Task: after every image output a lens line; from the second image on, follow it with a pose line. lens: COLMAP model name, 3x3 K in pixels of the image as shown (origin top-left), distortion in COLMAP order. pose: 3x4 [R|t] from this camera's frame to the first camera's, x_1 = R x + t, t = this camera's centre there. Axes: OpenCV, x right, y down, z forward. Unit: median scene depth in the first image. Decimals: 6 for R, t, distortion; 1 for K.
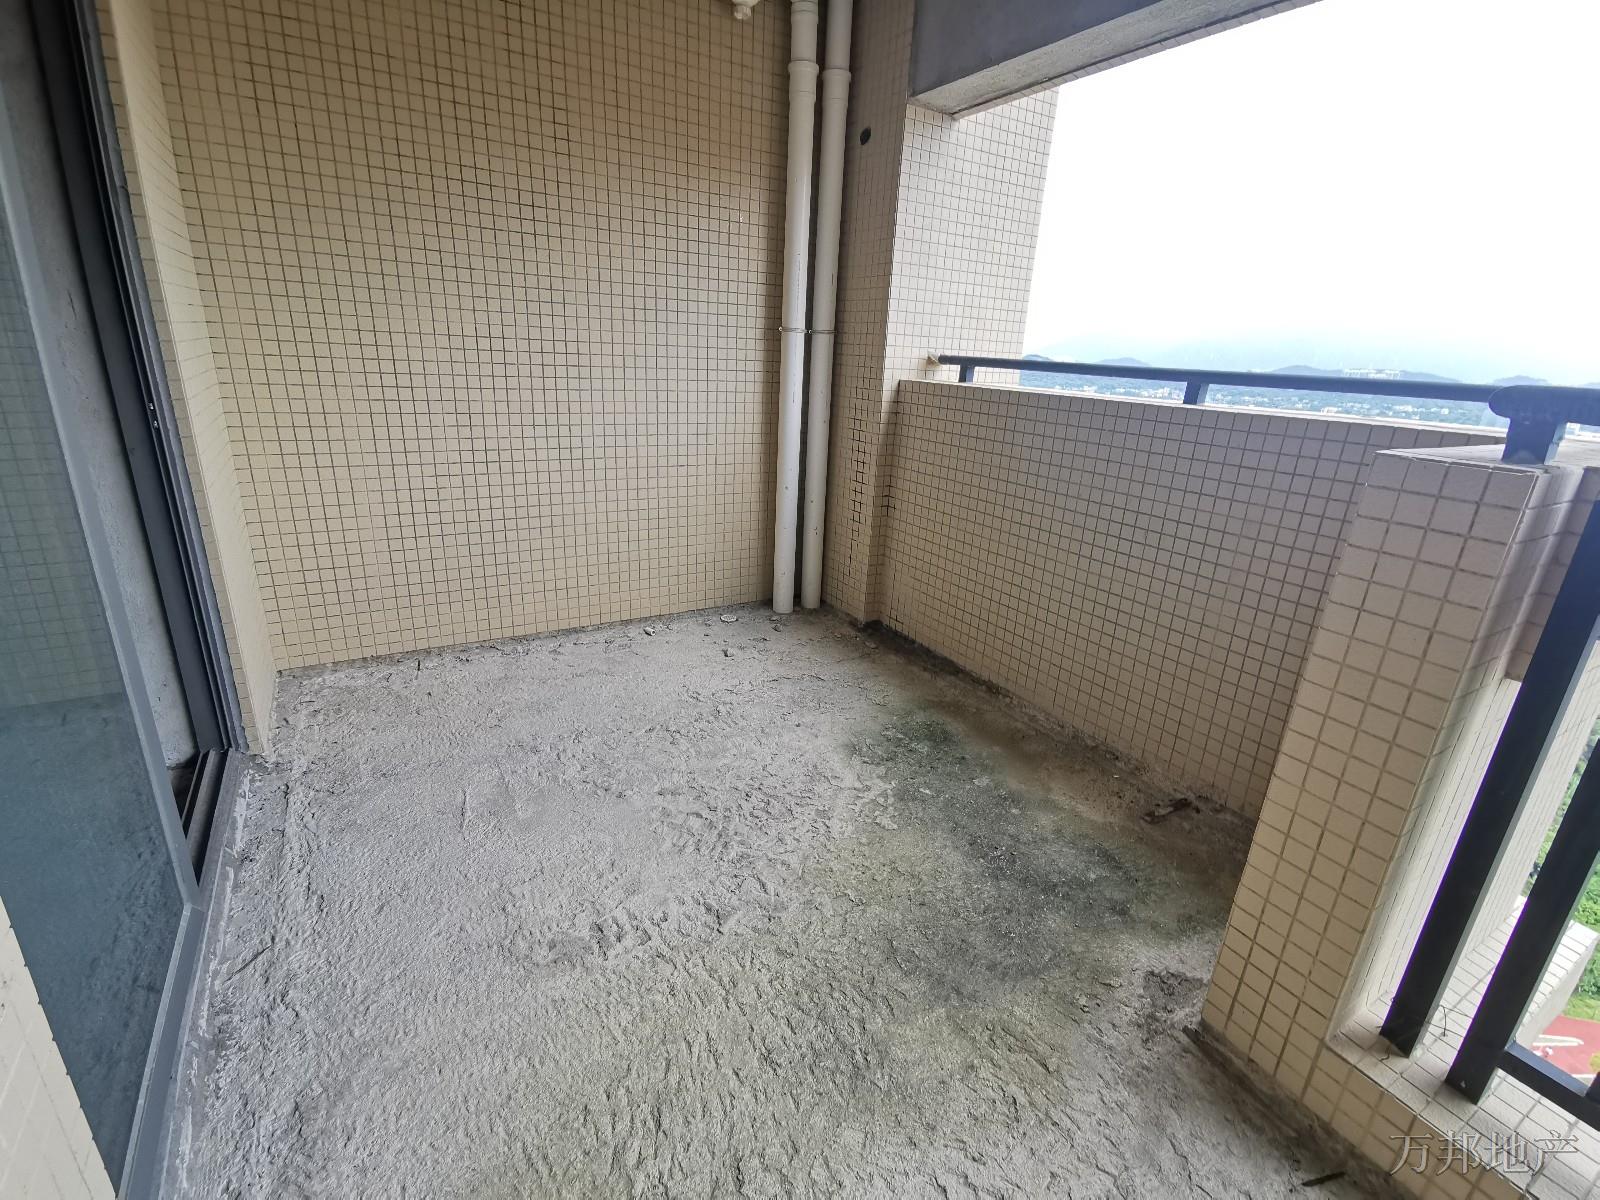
lens RADIAL K [[745.2, 0, 797.1], [0, 745.2, 609.7], [0, 0, 1]] dist [0.014092, 0.001226]
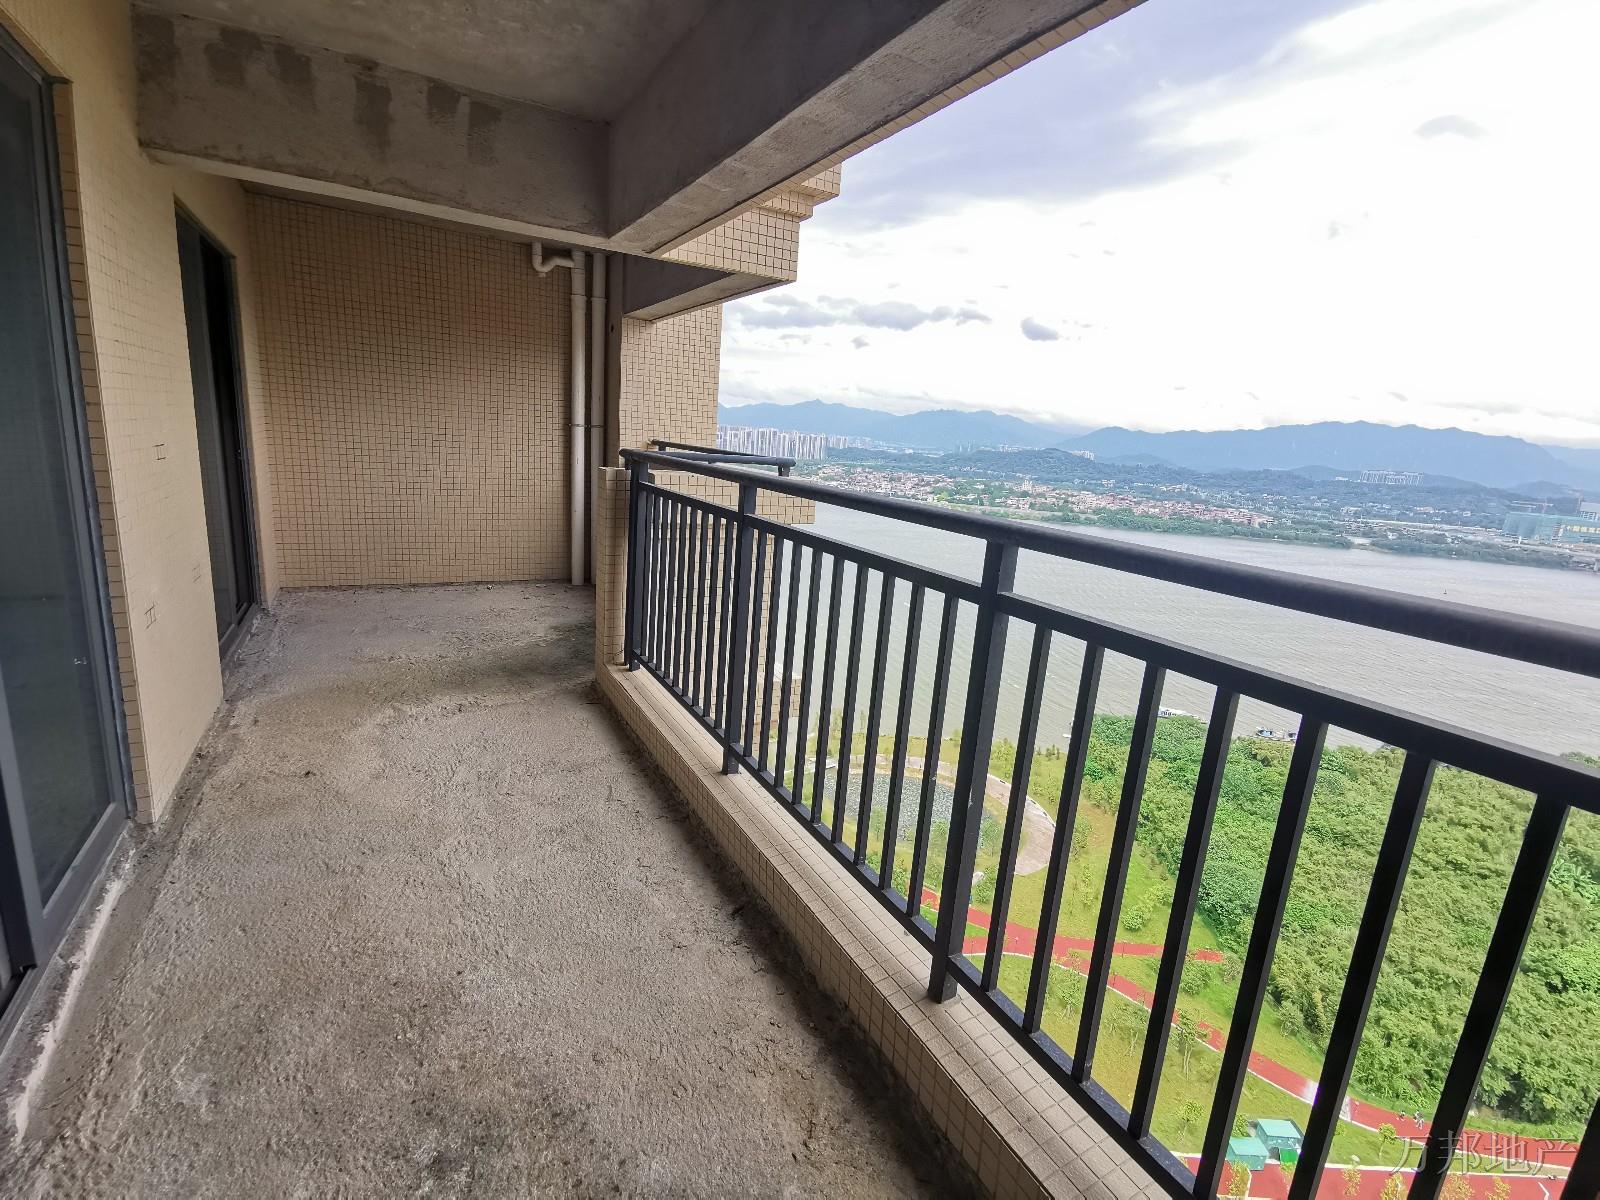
lens RADIAL K [[745.2, 0, 789.7], [0, 745.2, 605.7], [0, 0, 1]] dist [0.014092, 0.001226]
pose [[0.998794, 0.028476, -0.040005, 0.740928], [-0.032863, 0.992975, -0.113665, 0.316849], [0.036487, 0.114843, 0.992713, -0.924899]]
